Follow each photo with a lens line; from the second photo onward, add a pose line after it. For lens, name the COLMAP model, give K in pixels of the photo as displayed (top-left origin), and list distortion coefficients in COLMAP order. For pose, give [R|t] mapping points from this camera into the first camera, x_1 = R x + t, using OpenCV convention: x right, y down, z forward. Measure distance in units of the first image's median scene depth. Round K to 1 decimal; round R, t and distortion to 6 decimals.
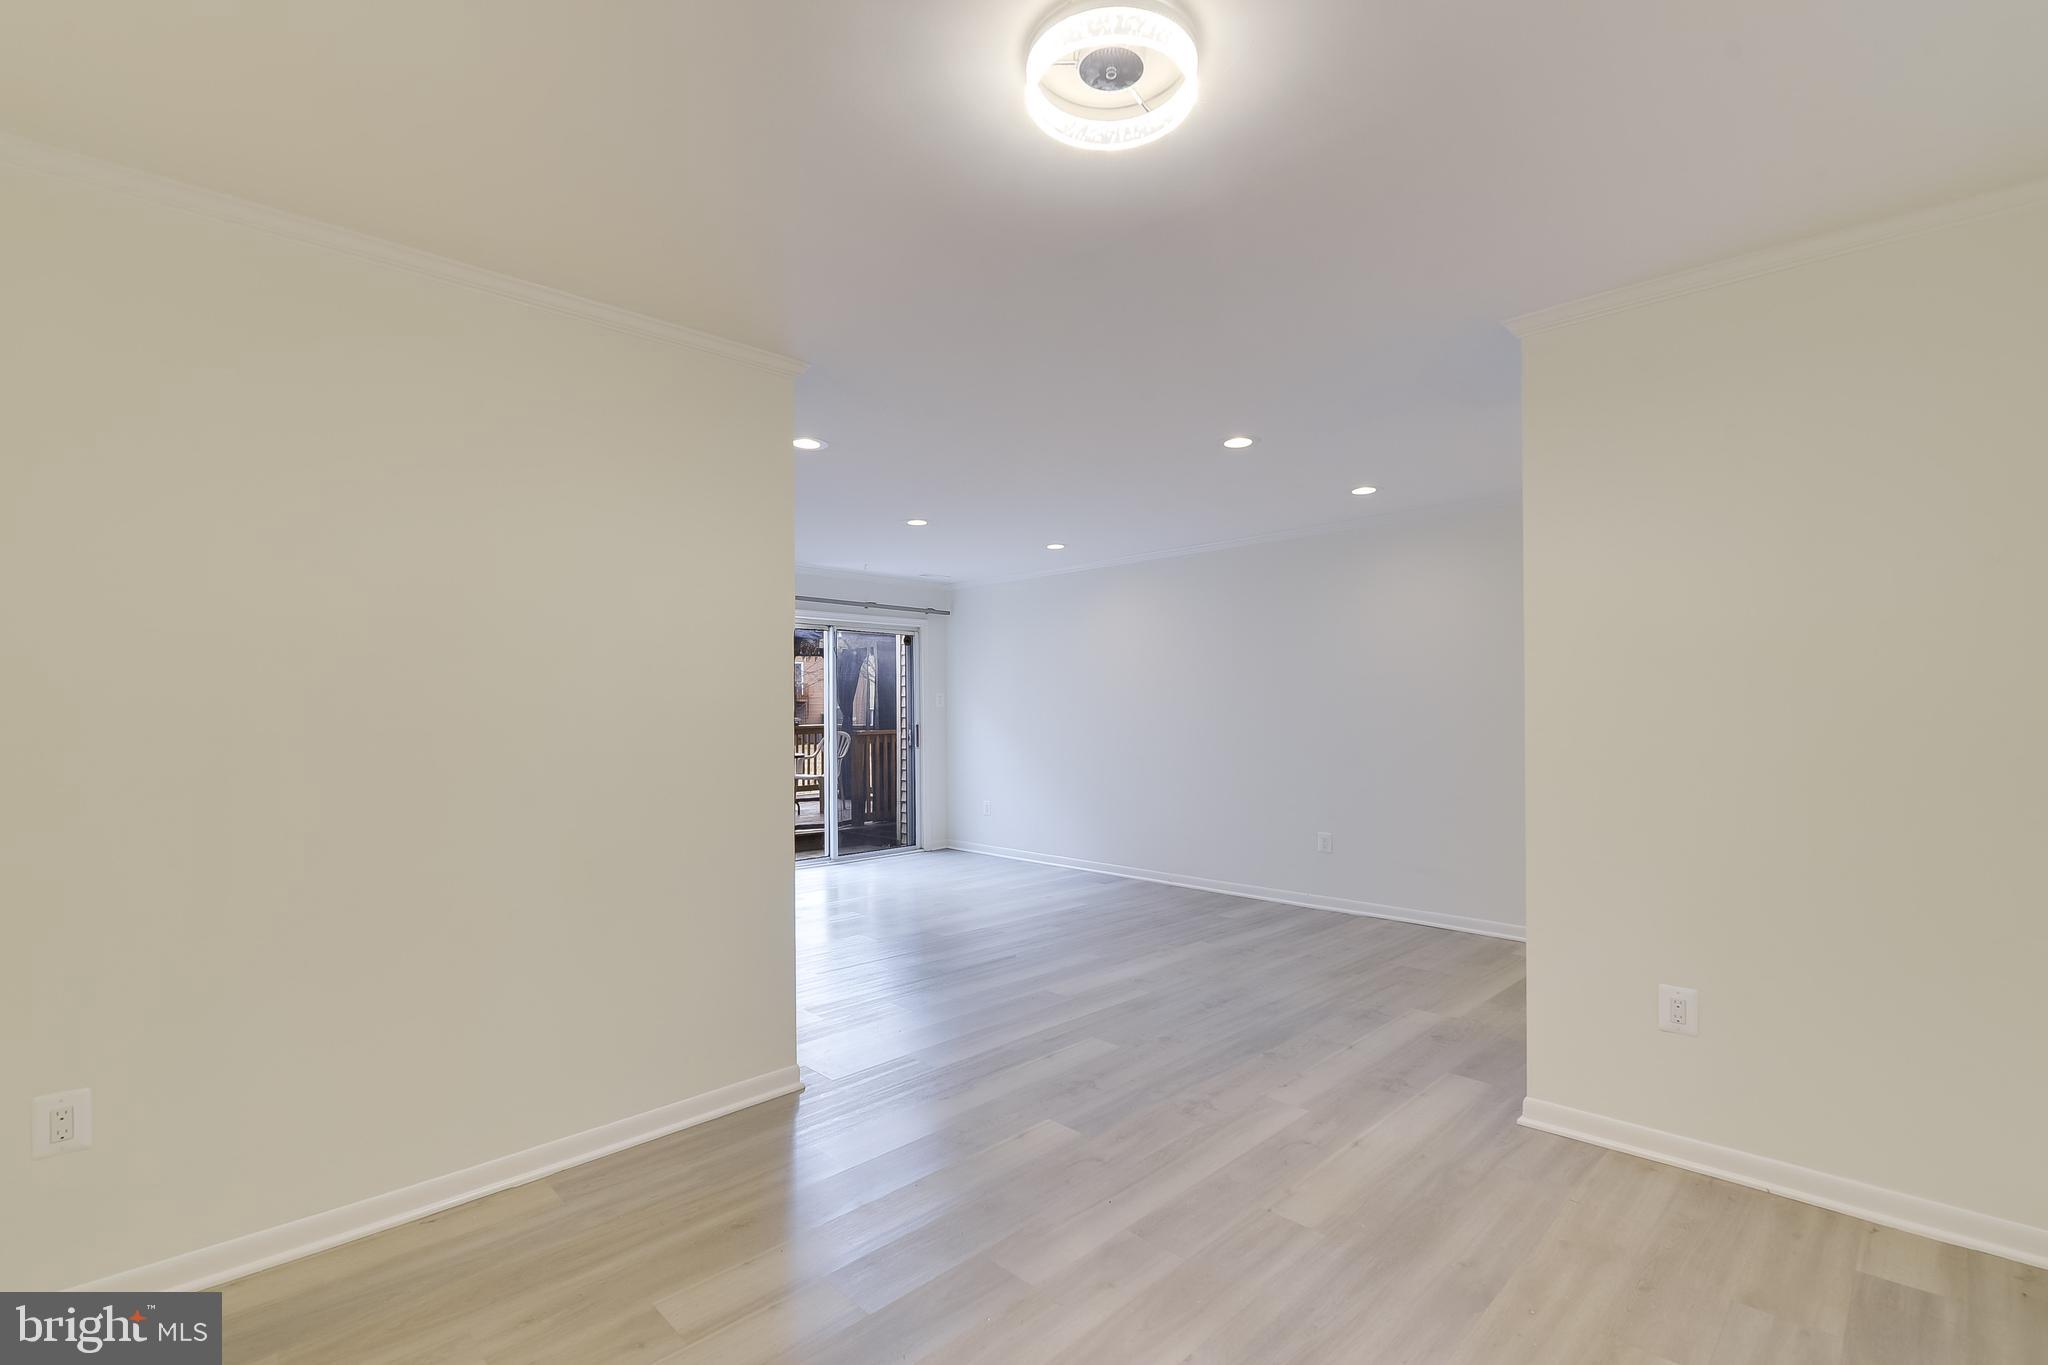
lens RADIAL K [[899.1, 0, 1018.9], [0, 899.1, 696.0], [0, 0, 1]] dist [-0.002627, -0.008304]
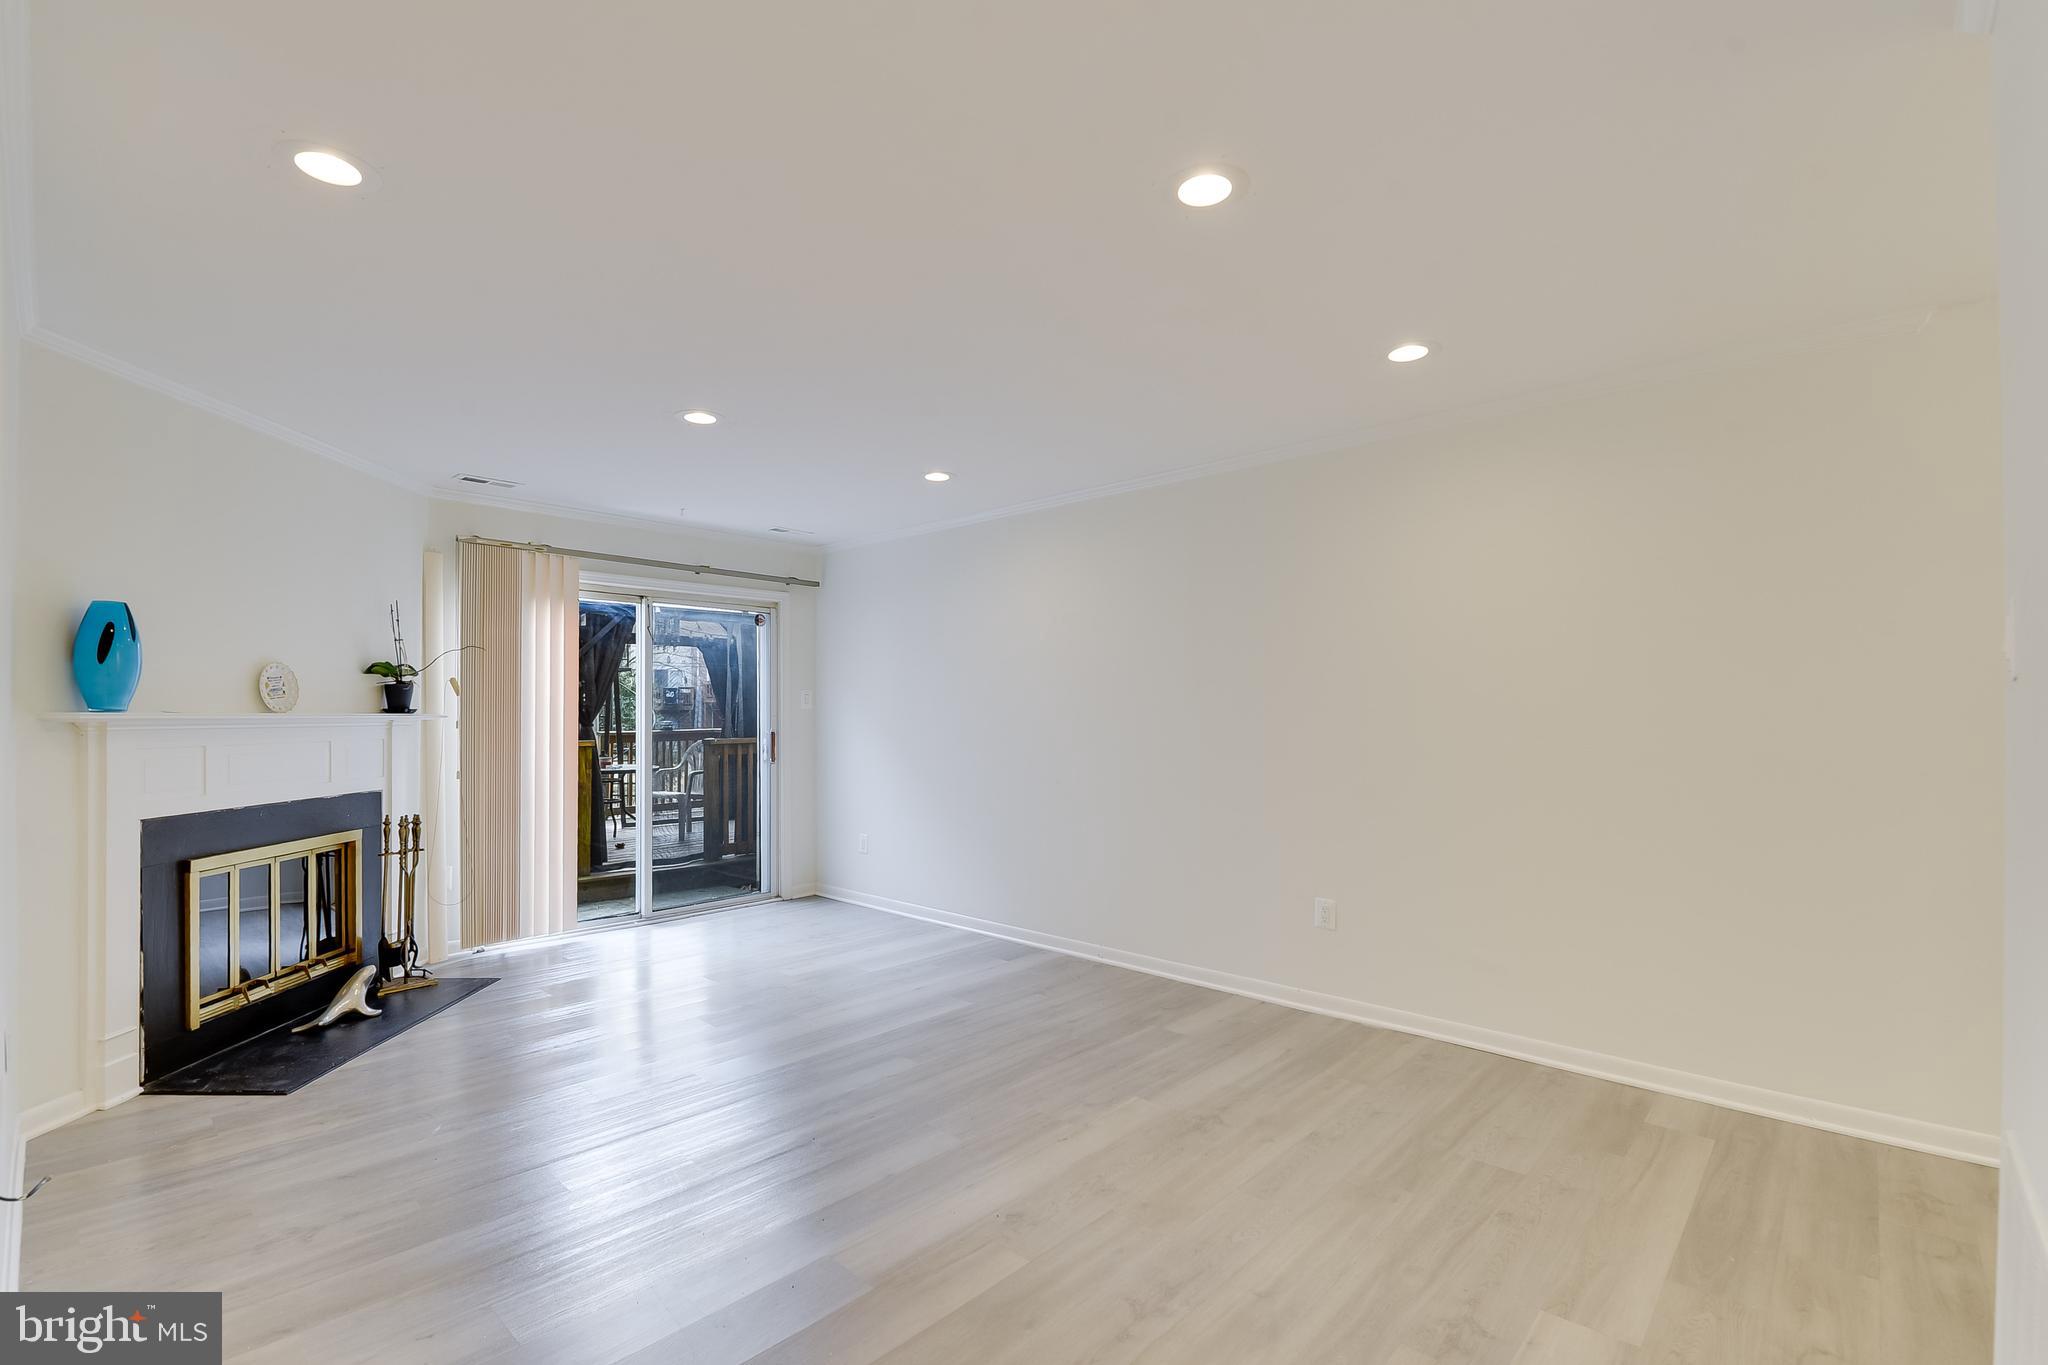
lens RADIAL K [[899.1, 0, 1018.9], [0, 899.1, 696.0], [0, 0, 1]] dist [-0.002627, -0.008304]
pose [[0.998973, 0.005240, 0.044995, 0.074237], [-0.005110, 0.999982, -0.003007, 0.003982], [-0.045010, 0.002774, 0.998983, 0.309741]]
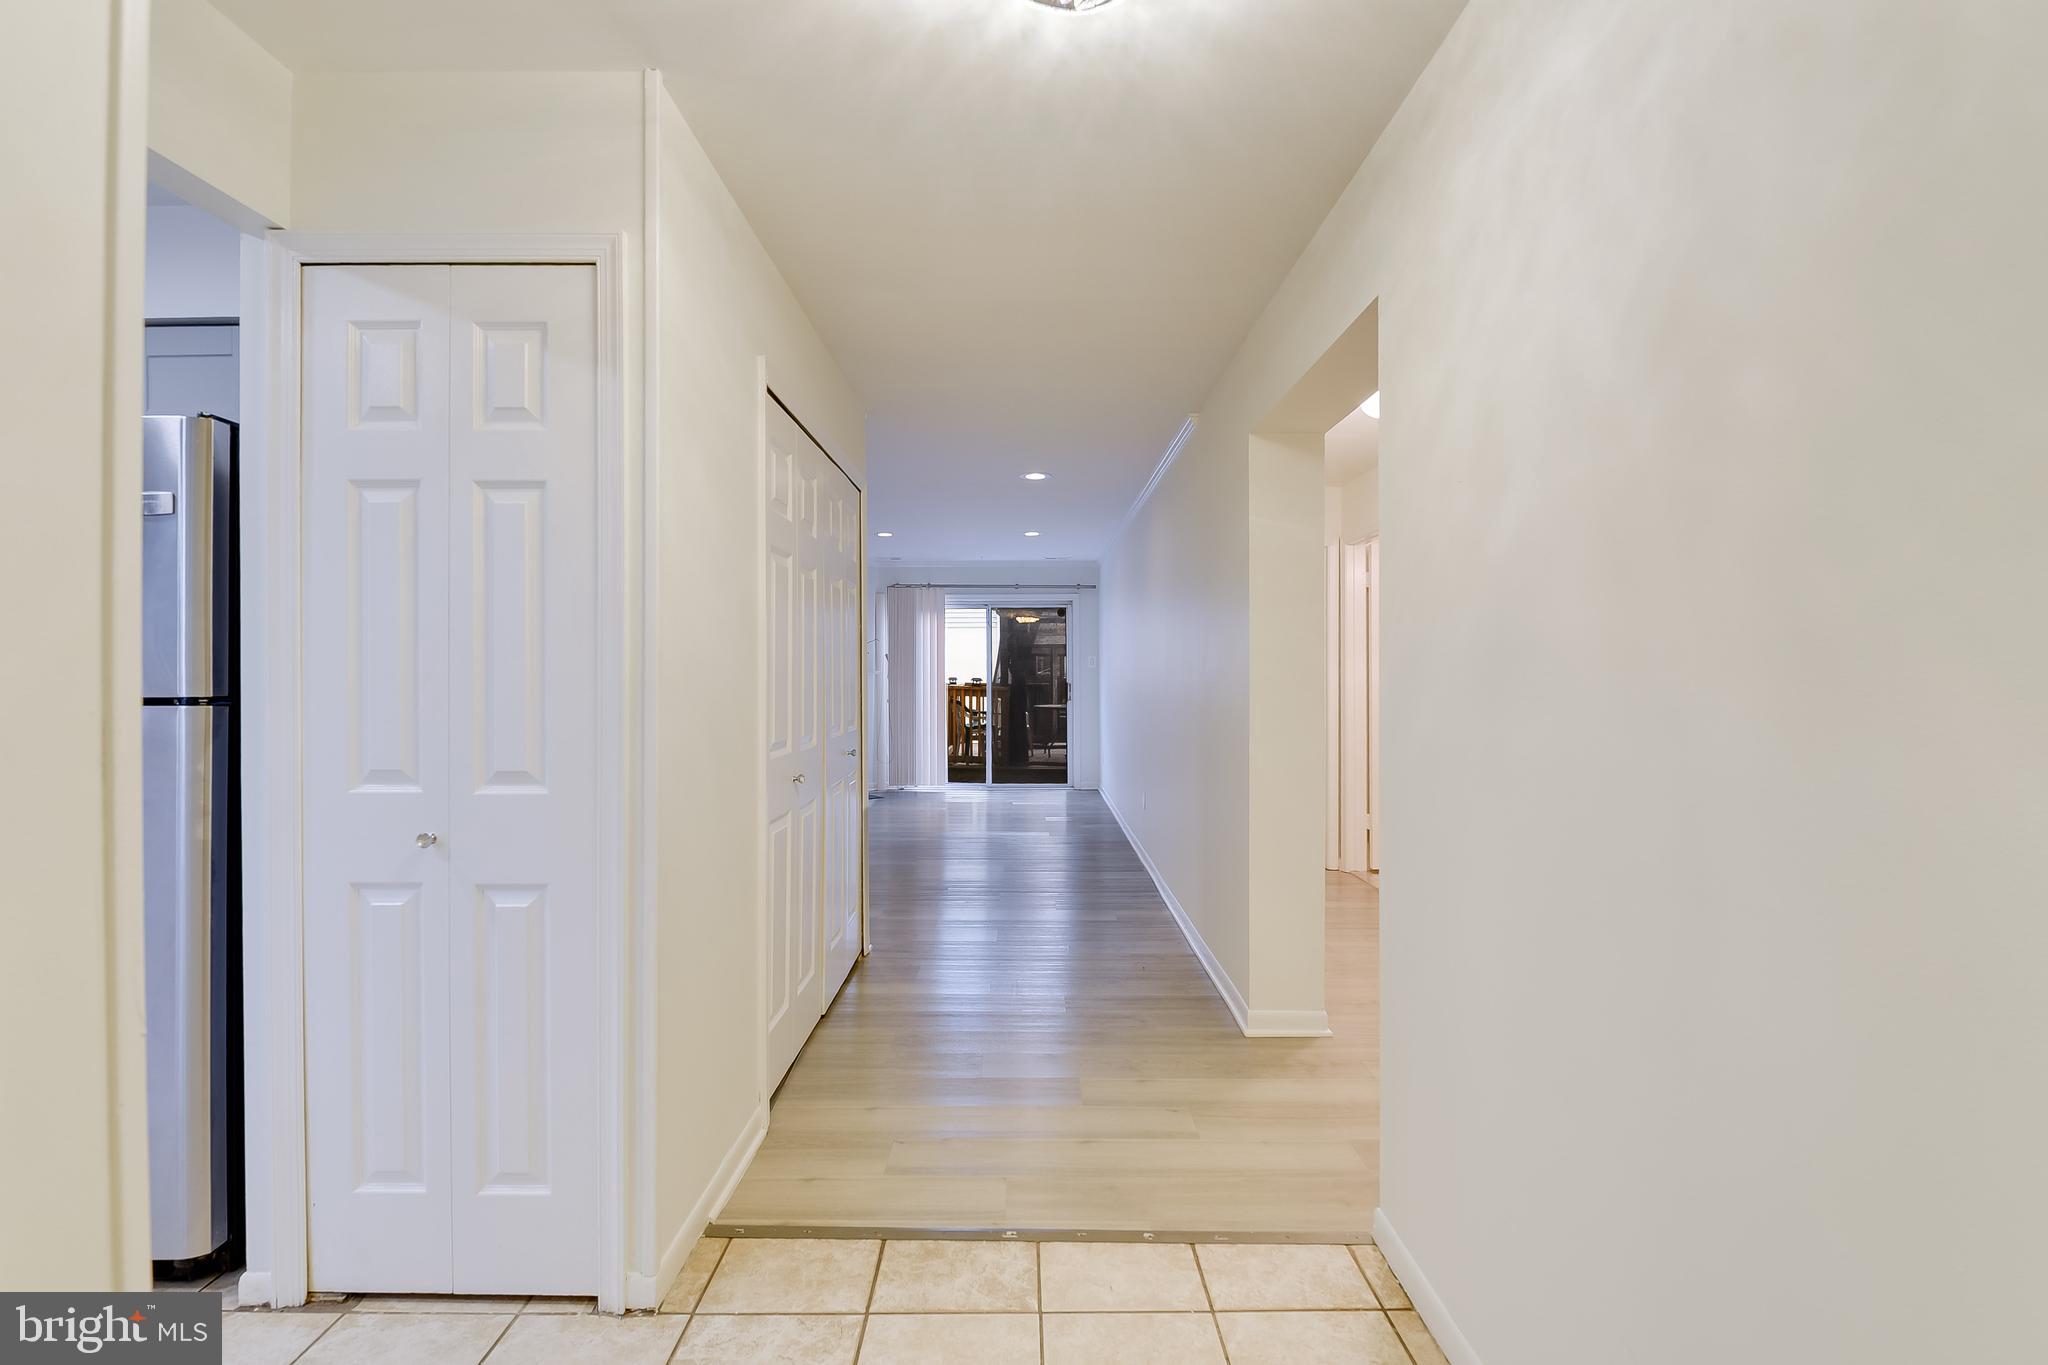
lens RADIAL K [[901.5, 0, 1031.3], [0, 901.5, 669.8], [0, 0, 1]] dist [-0.001863, -0.000457]
pose [[0.718276, 0.002139, -0.695755, 0.877128], [0.009816, 0.999865, 0.013208, -0.001350], [0.695689, -0.016317, 0.718158, 0.136363]]
